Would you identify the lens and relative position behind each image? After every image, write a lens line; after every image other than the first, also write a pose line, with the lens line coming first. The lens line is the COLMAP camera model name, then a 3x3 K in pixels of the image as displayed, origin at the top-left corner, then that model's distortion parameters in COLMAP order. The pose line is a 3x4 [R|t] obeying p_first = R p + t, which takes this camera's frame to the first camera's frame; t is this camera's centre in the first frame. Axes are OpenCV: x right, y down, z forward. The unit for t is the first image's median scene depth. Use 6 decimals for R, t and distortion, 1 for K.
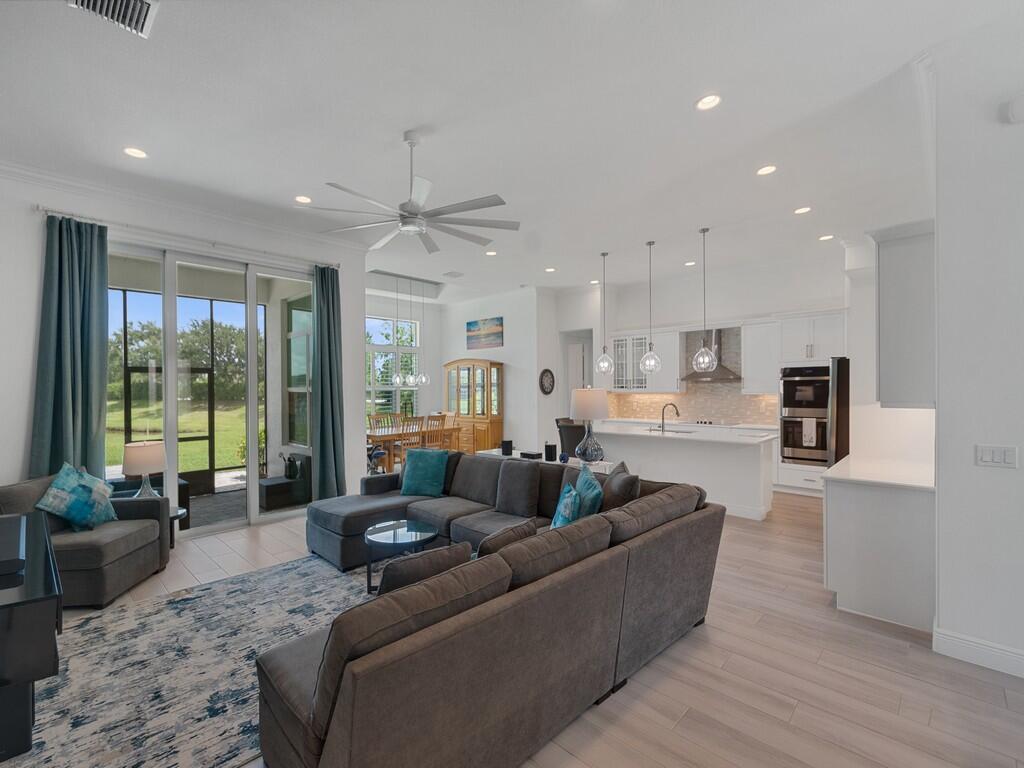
lens RADIAL K [[457.9, 0, 488.1], [0, 457.9, 389.8], [0, 0, 1]] dist [0.002015, -0.000344]
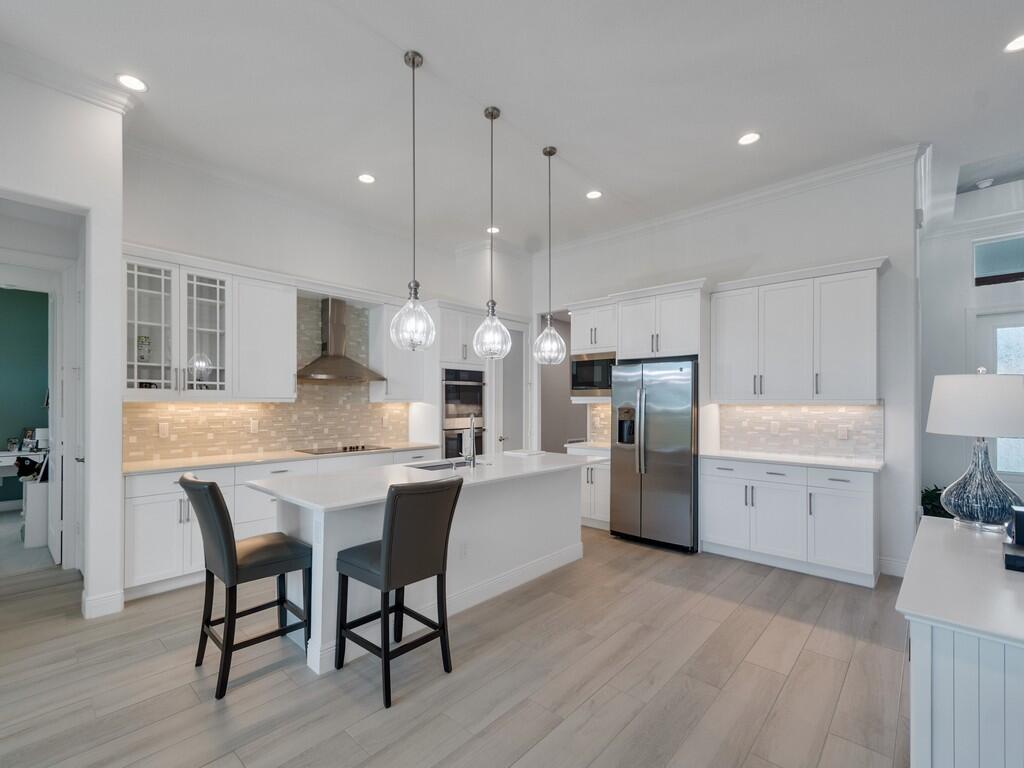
lens RADIAL K [[457.0, 0, 486.5], [0, 457.0, 400.4], [0, 0, 1]] dist [0.005115, 0.000172]
pose [[-0.022252, 0.012445, 0.999675, -0.140055], [0.003130, 0.999918, -0.012378, 0.015427], [-0.999747, 0.002853, -0.022289, 0.826138]]
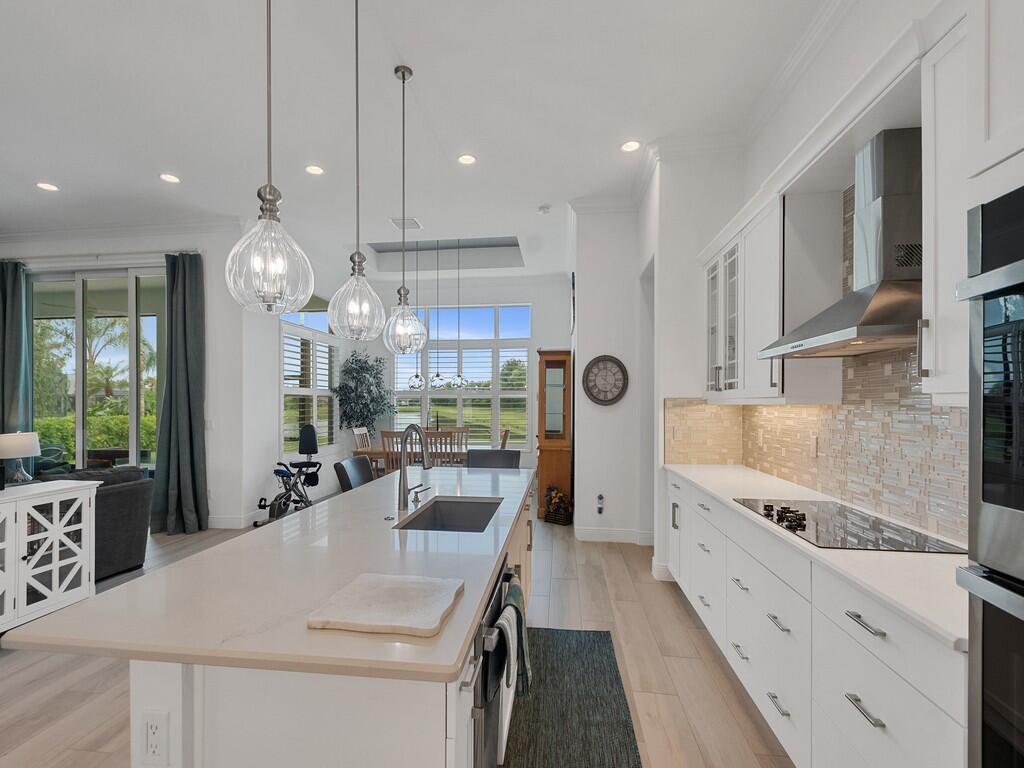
lens RADIAL K [[475.0, 0, 495.8], [0, 475.0, 400.5], [0, 0, 1]] dist [0.009743, 0.000264]
pose [[0.607062, 0.006456, -0.794628, 0.579059], [-0.011617, 0.999932, -0.000751, 0.008921], [0.794569, 0.009688, 0.607096, 0.699072]]
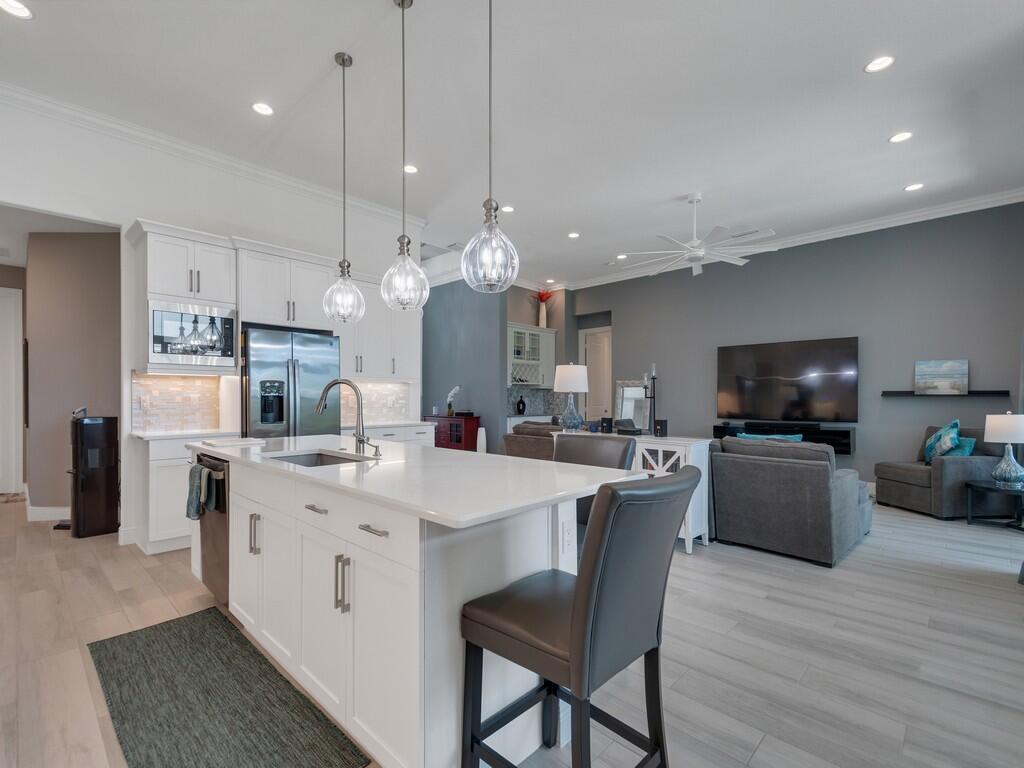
lens RADIAL K [[475.2, 0, 494.1], [0, 475.2, 392.7], [0, 0, 1]] dist [0.028544, -0.014969]
pose [[-0.999961, 0.008336, -0.003007, 0.220392], [0.008346, 0.999960, -0.003203, 0.035328], [0.002980, -0.003228, -0.999990, 1.170633]]
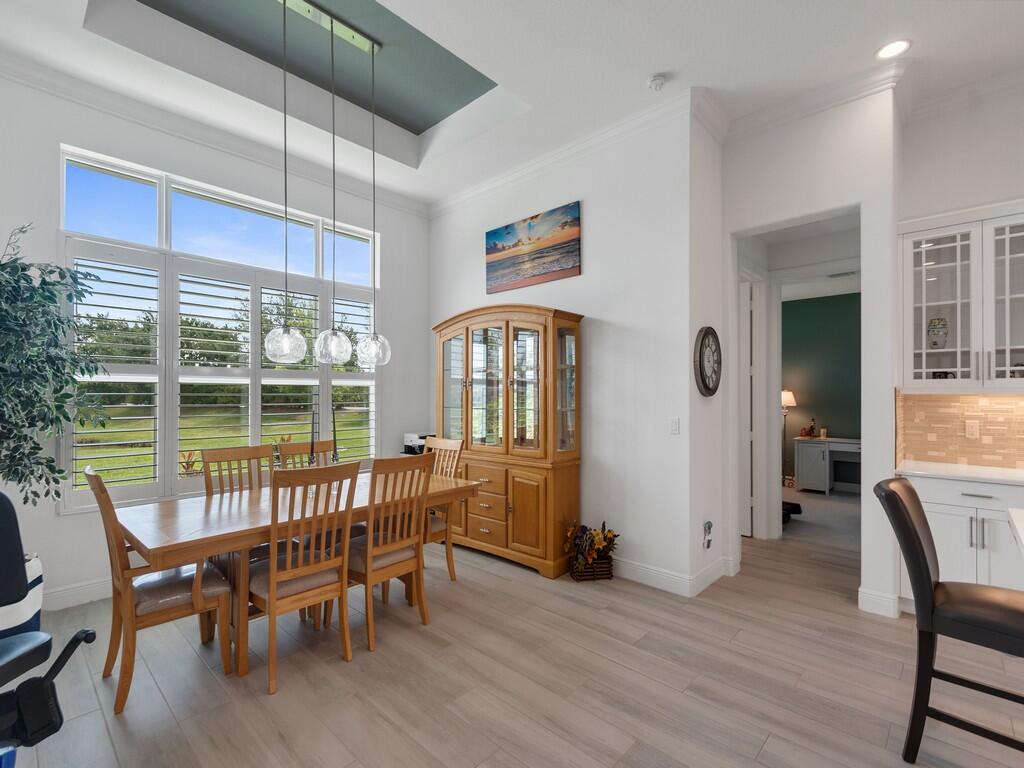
lens RADIAL K [[475.2, 0, 494.1], [0, 475.2, 392.7], [0, 0, 1]] dist [0.028544, -0.014969]
pose [[0.999899, 0.008643, 0.011282, -0.059991], [-0.008531, 0.999914, -0.009965, 0.016098], [-0.011367, 0.009867, 0.999887, 0.743918]]
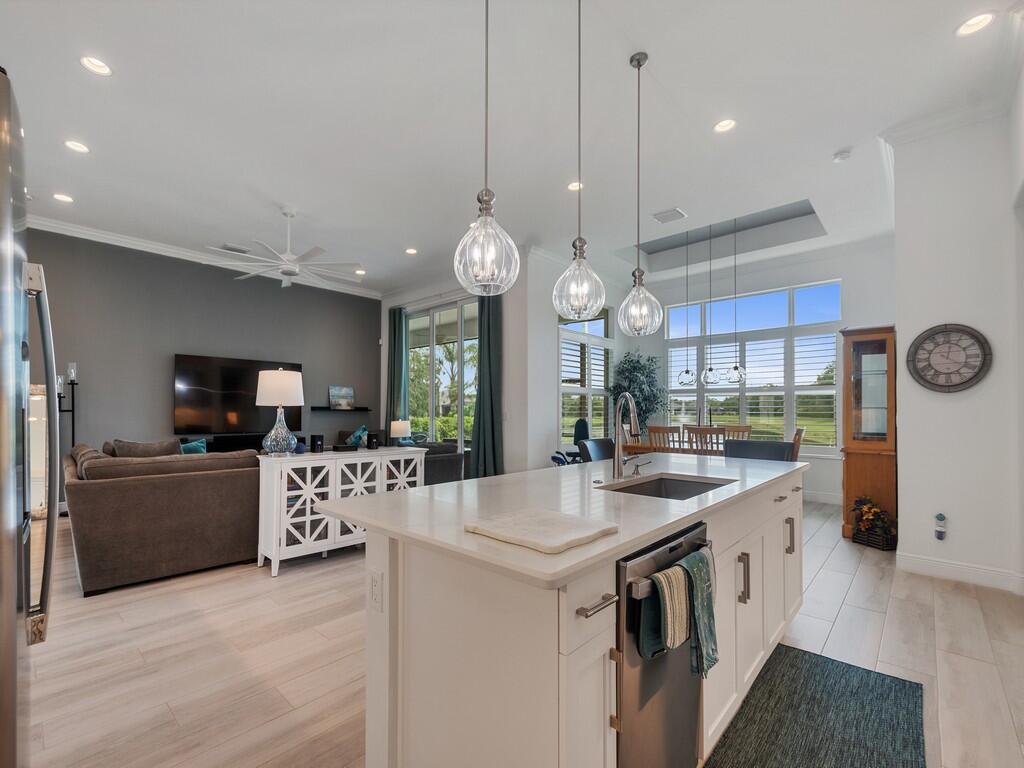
lens RADIAL K [[452.8, 0, 492.6], [0, 452.8, 402.9], [0, 0, 1]] dist [0.002998, -0.001348]
pose [[0.028929, -0.008763, -0.999543, 0.593224], [-0.009681, 0.999912, -0.009046, 0.032296], [0.999535, 0.009939, 0.028841, 0.744361]]
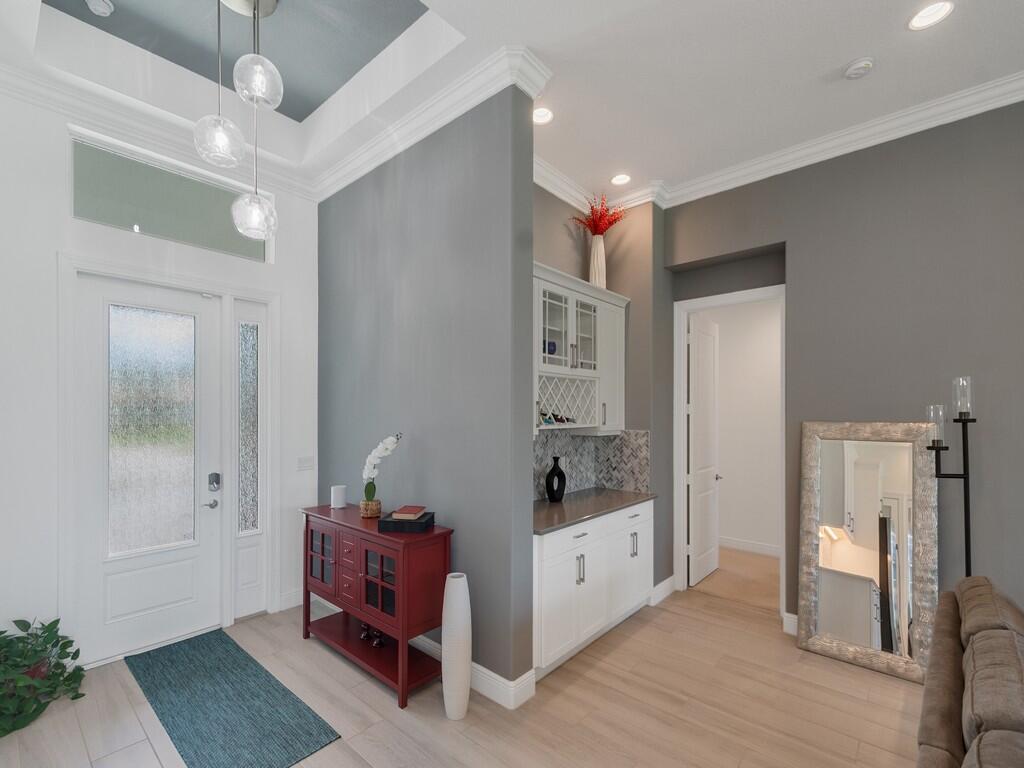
lens RADIAL K [[460.1, 0, 489.9], [0, 460.1, 415.6], [0, 0, 1]] dist [0.000207, -0.000167]
pose [[-0.998619, 0.006967, -0.052075, 0.238876], [0.006293, 0.999894, 0.013094, -0.008086], [0.052161, 0.012748, -0.998557, 0.433878]]
